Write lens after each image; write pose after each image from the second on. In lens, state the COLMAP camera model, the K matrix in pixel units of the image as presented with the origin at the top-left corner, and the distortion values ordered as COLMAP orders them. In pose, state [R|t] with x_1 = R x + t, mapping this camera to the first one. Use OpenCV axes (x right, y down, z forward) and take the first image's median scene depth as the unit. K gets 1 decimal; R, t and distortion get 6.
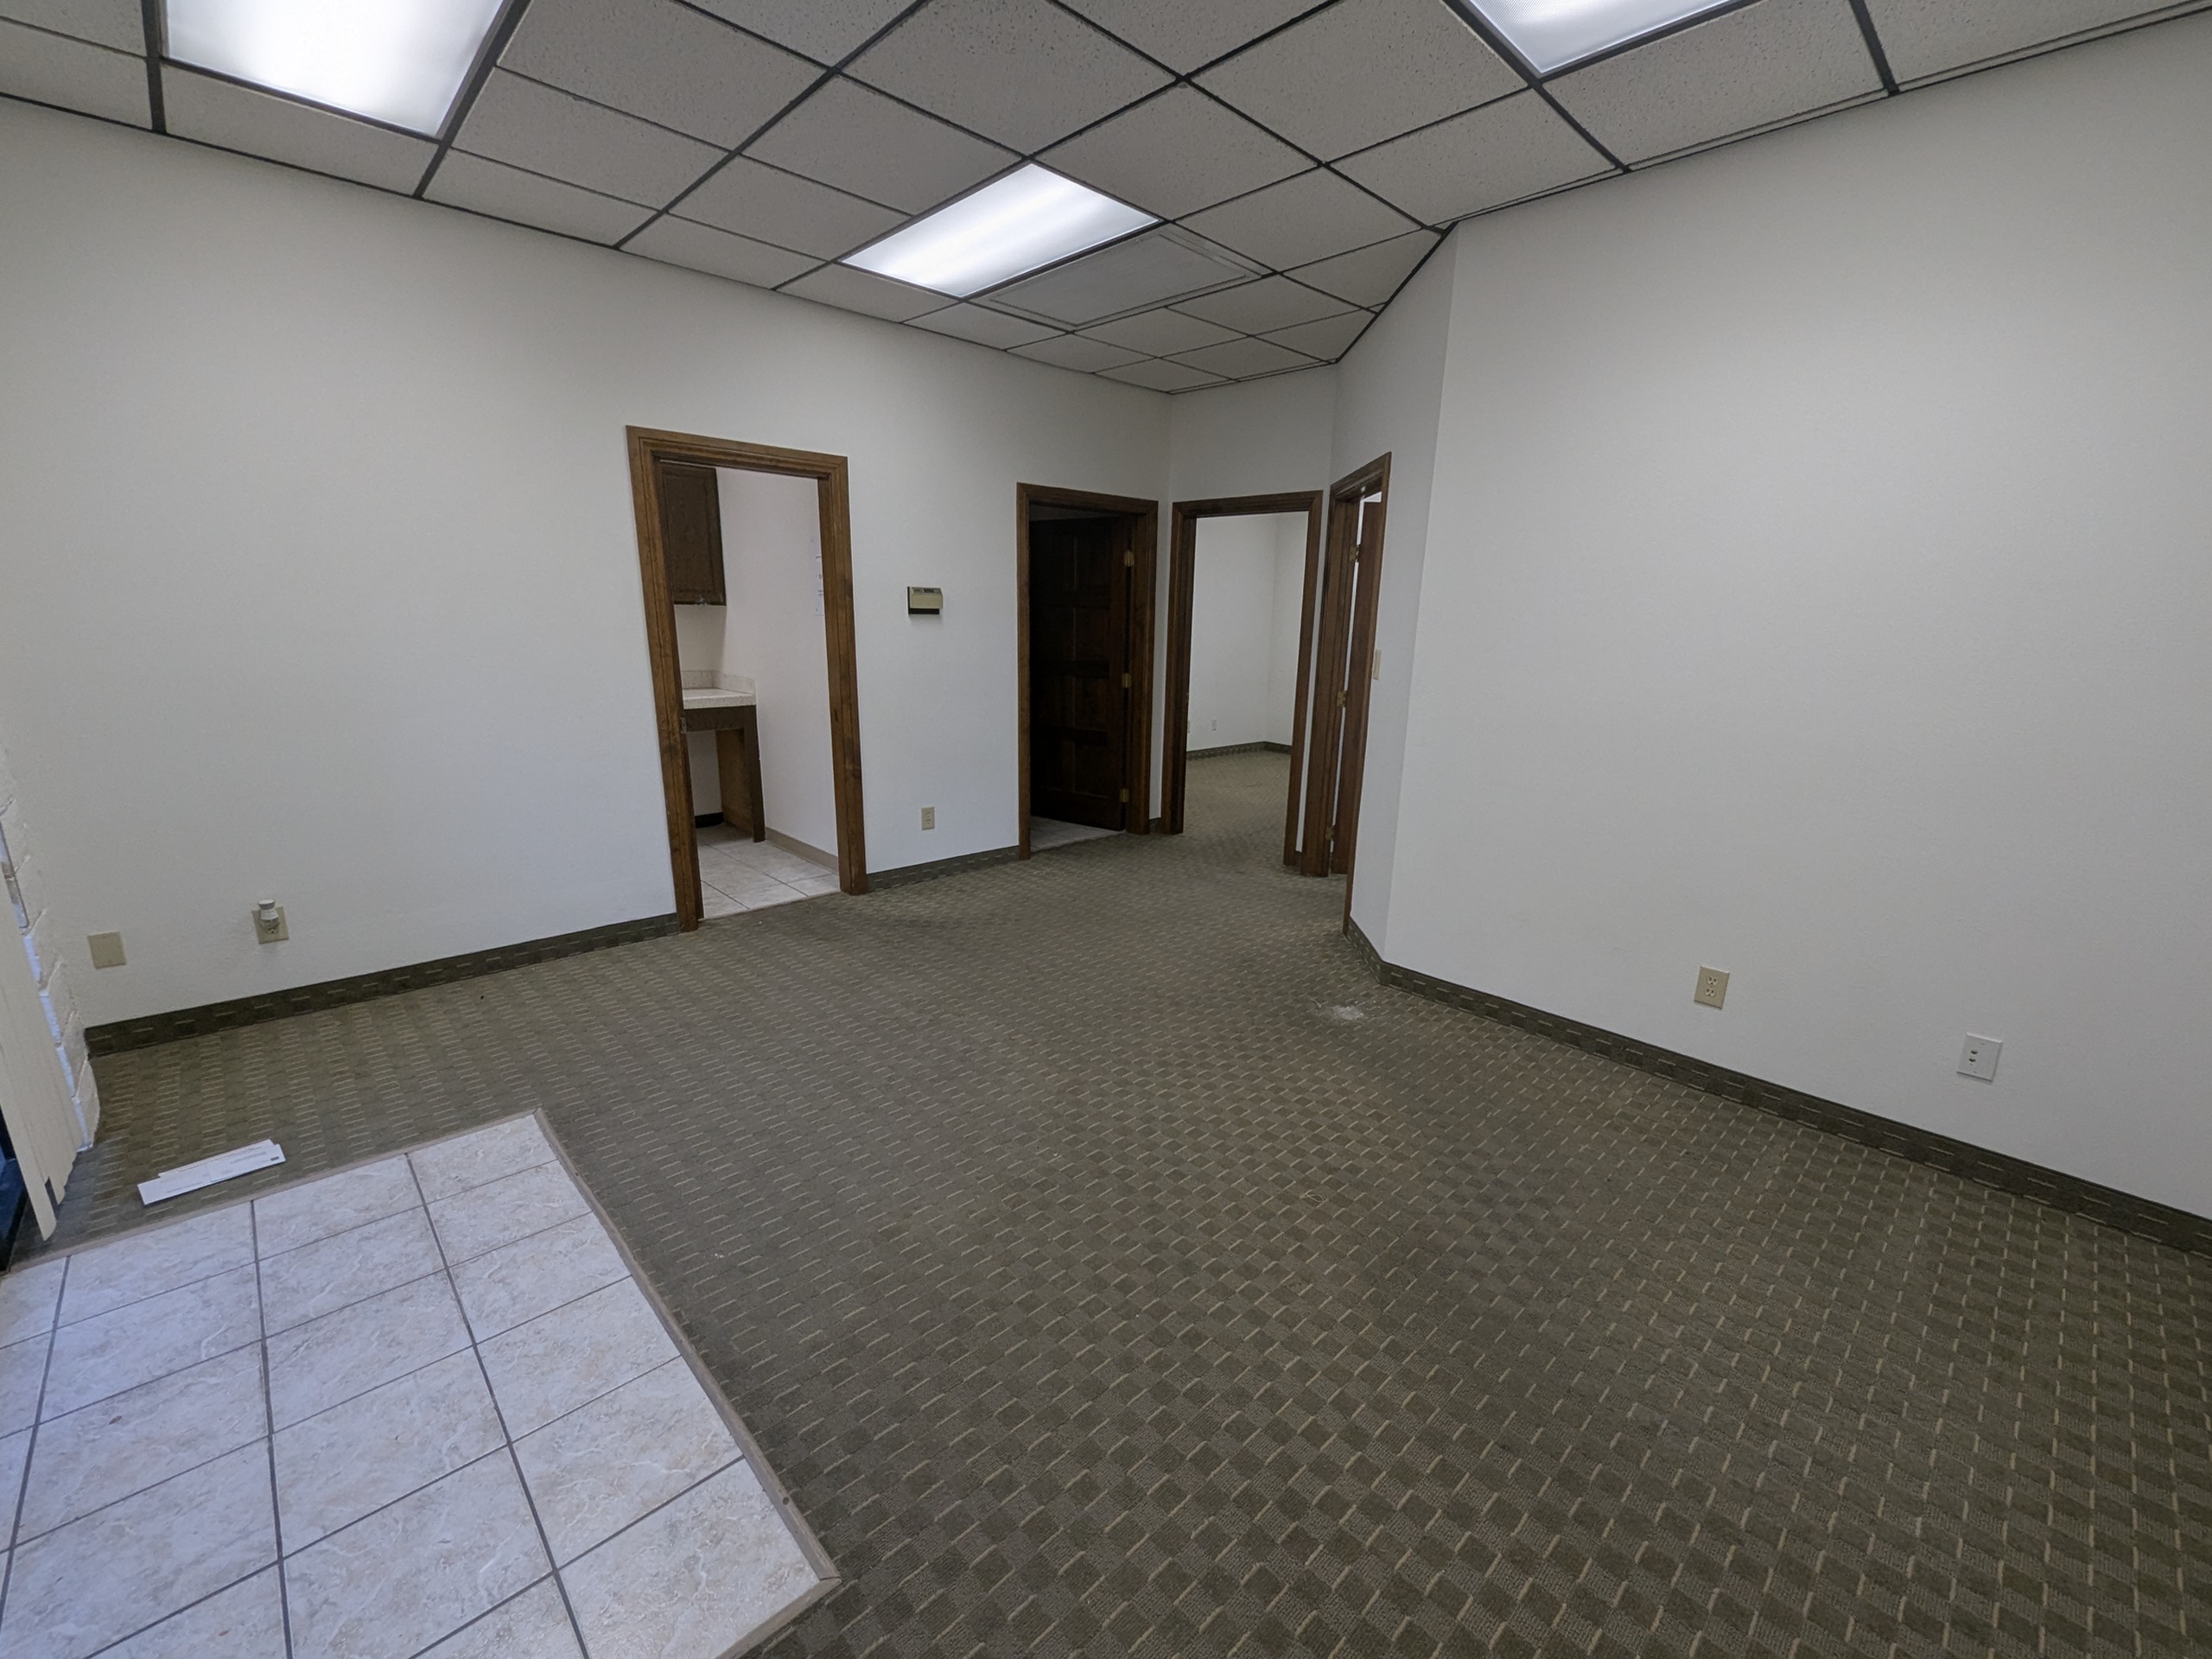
lens RADIAL K [[910.6, 0, 1119.3], [0, 910.6, 831.4], [0, 0, 1]] dist [0.000737, -0.001887]
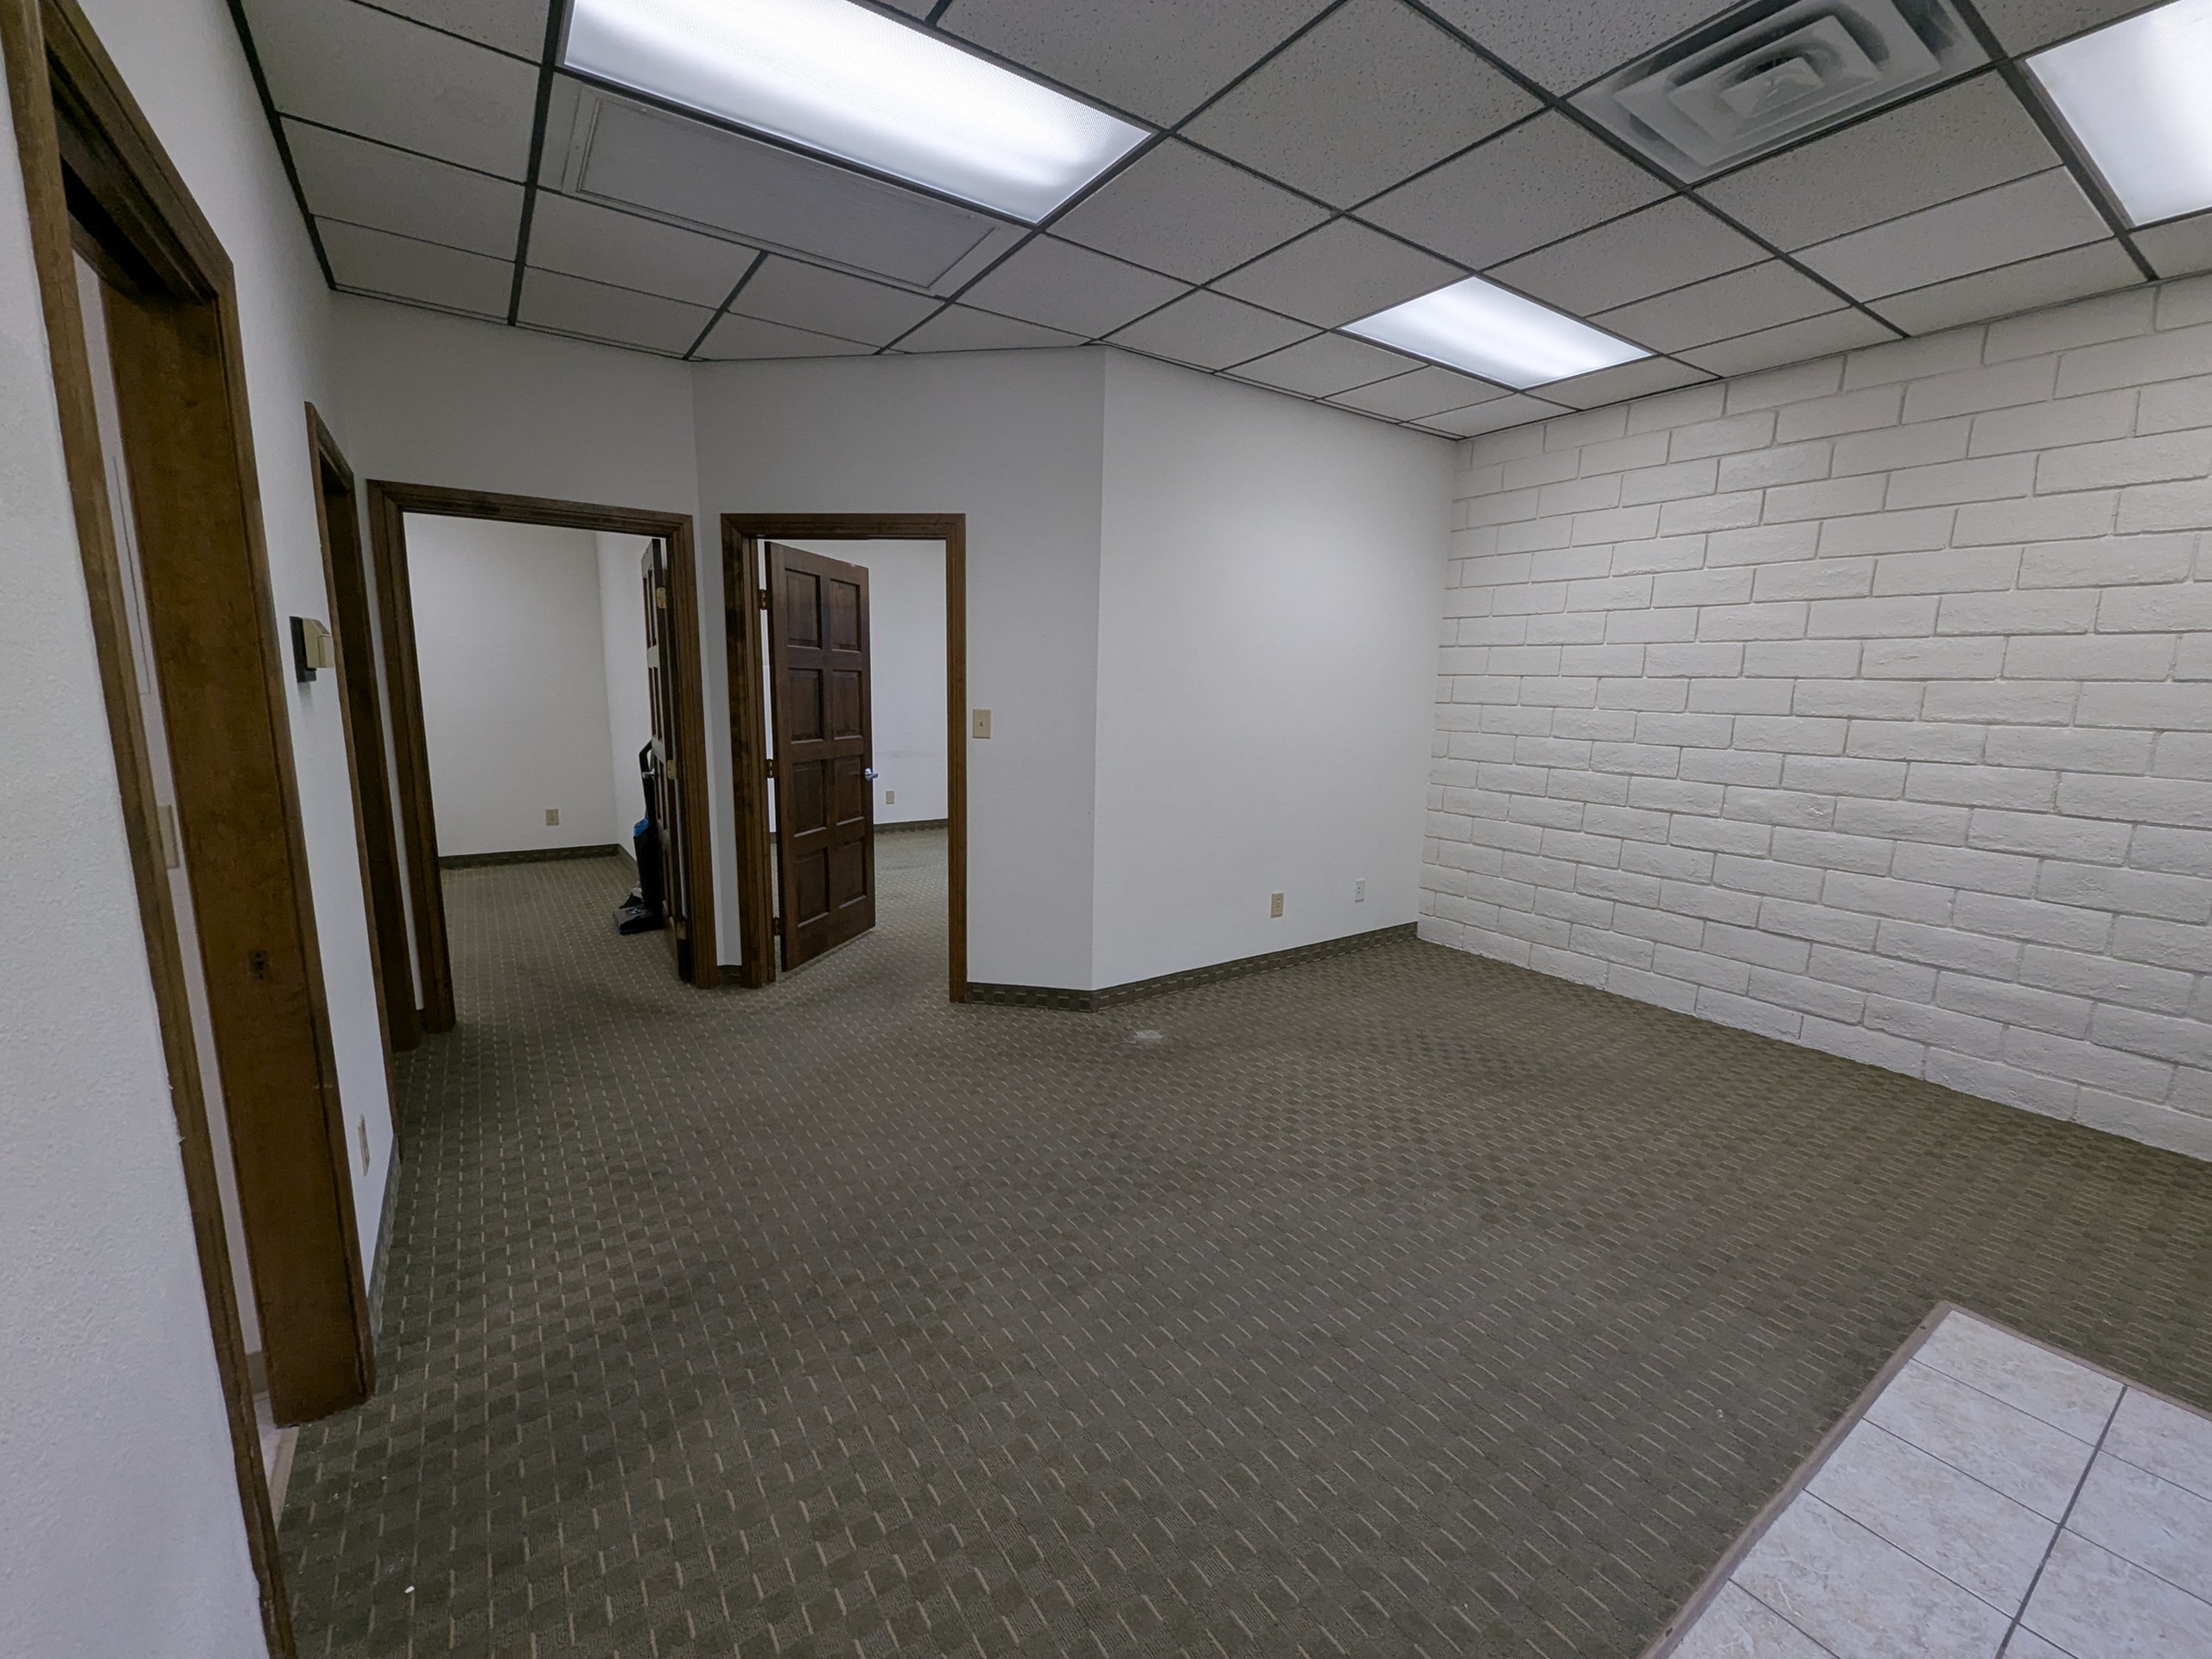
lens RADIAL K [[910.6, 0, 1112.9], [0, 910.6, 834.7], [0, 0, 1]] dist [0.000737, -0.001887]
pose [[0.166767, -0.184976, 0.968490, -1.228655], [0.217410, 0.964968, 0.146867, -0.324945], [-0.961728, 0.186067, 0.201140, 1.219930]]
